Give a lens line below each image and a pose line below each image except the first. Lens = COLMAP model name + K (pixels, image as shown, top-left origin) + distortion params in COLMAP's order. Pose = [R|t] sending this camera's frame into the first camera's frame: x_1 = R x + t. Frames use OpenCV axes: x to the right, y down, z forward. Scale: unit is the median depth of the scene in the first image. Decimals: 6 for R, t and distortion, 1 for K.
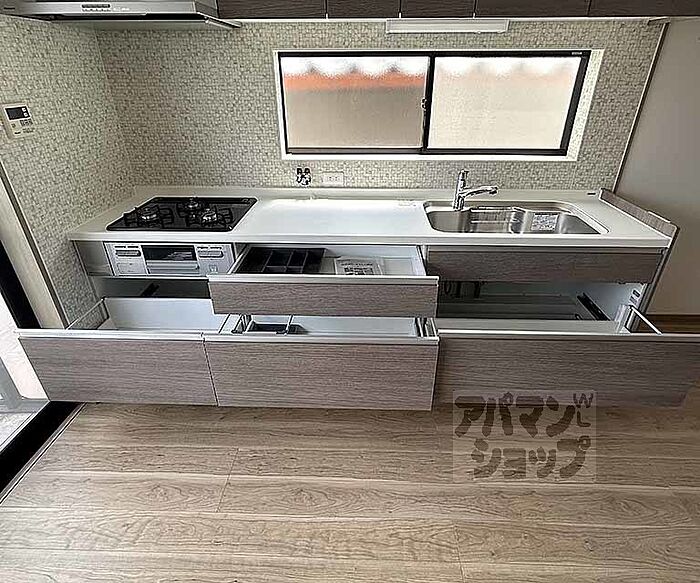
lens RADIAL K [[403.4, 0, 361.3], [0, 403.4, 290.5], [0, 0, 1]] dist [-0.002166, -0.000947]
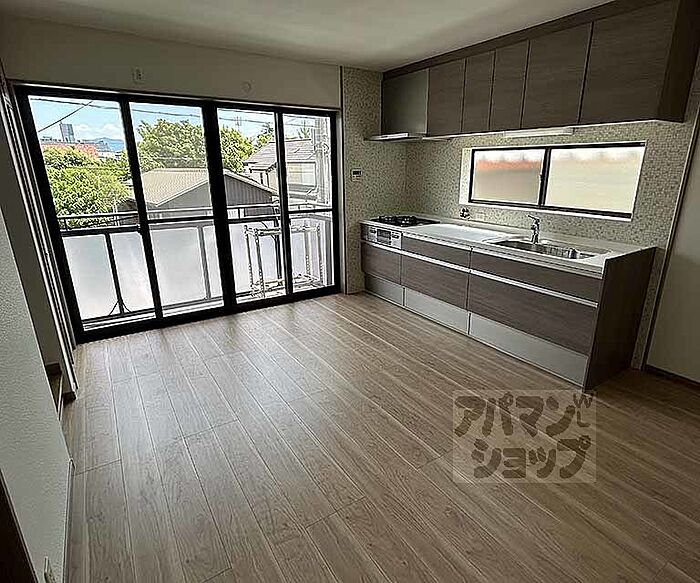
lens RADIAL K [[403.4, 0, 361.3], [0, 403.4, 290.5], [0, 0, 1]] dist [-0.002166, -0.000947]
pose [[0.574920, 0.244729, -0.780753, 1.127345], [-0.390961, 0.920407, 0.000613, 0.217808], [0.718760, 0.304892, 0.624839, -0.349754]]
